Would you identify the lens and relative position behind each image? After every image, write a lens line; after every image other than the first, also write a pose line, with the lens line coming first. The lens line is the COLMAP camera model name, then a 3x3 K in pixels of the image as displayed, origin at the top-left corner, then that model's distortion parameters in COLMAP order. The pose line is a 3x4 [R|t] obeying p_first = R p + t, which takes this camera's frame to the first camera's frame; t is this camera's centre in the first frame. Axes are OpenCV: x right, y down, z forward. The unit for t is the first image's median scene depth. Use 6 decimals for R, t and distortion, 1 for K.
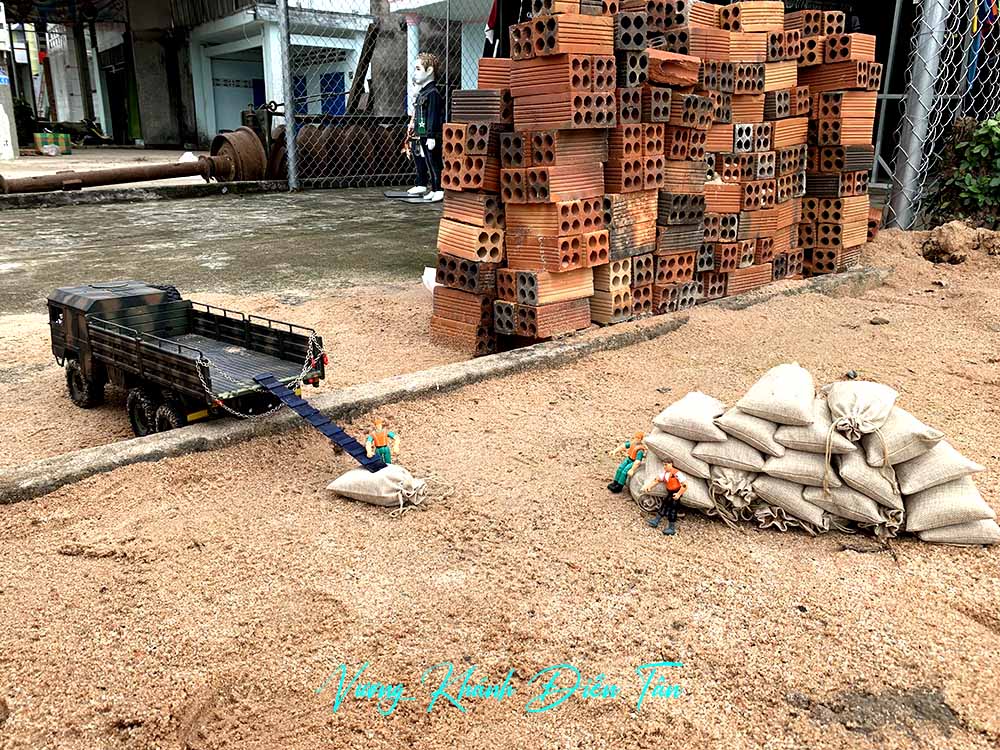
lens RADIAL K [[899.2, 0, 500.0], [0, 899.2, 375.0], [0, 0, 1]] dist [0.147852, -0.000335]
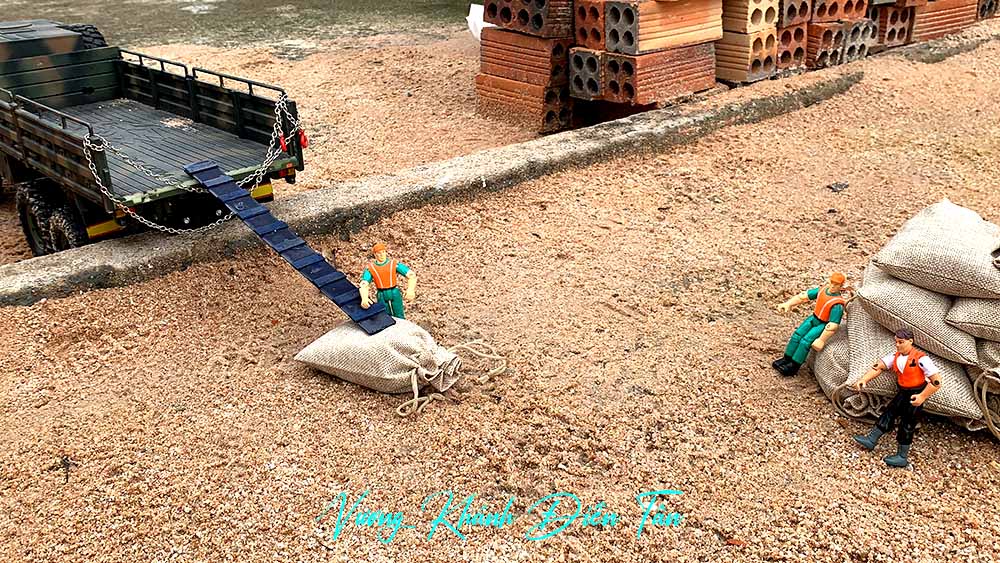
lens RADIAL K [[909.7, 0, 500.0], [0, 909.7, 281.5], [0, 0, 1]] dist [0.130568, -0.310516]
pose [[0.997828, 0.012764, -0.064625, -0.014905], [-0.003277, 0.989451, 0.144830, -0.011505], [0.065792, -0.144304, 0.987344, 0.356486]]
